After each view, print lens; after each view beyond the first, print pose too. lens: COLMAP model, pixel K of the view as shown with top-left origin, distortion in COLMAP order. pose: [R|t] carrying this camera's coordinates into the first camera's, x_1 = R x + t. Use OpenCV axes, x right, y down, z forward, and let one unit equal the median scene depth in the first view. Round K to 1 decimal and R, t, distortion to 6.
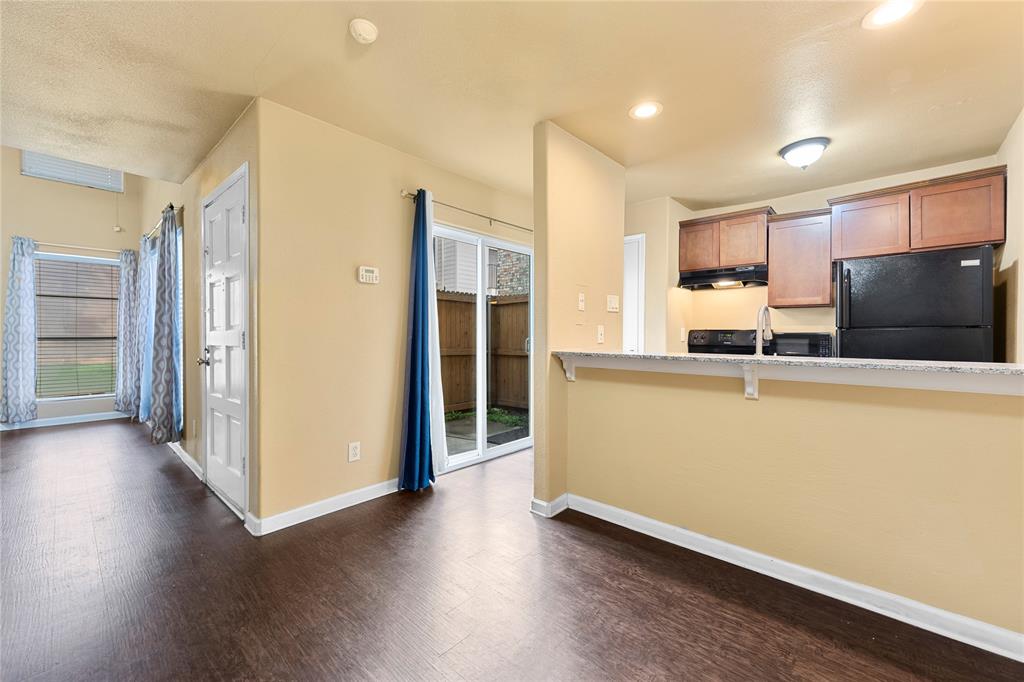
lens RADIAL K [[412.6, 0, 514.6], [0, 412.6, 336.8], [0, 0, 1]] dist [0.000623, 0.000570]
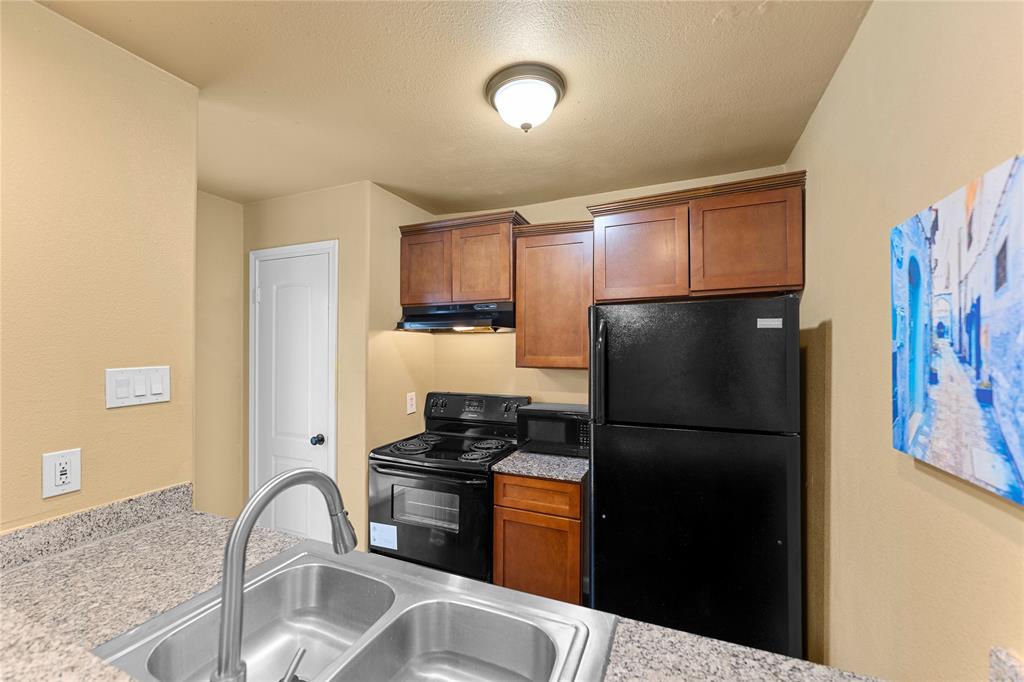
lens RADIAL K [[412.6, 0, 506.0], [0, 412.6, 348.0], [0, 0, 1]] dist [0.000623, 0.000570]
pose [[0.946093, 0.001742, 0.323891, 0.397841], [0.002309, 0.999924, -0.012122, -0.097271], [-0.323888, 0.012217, 0.946017, 0.403641]]
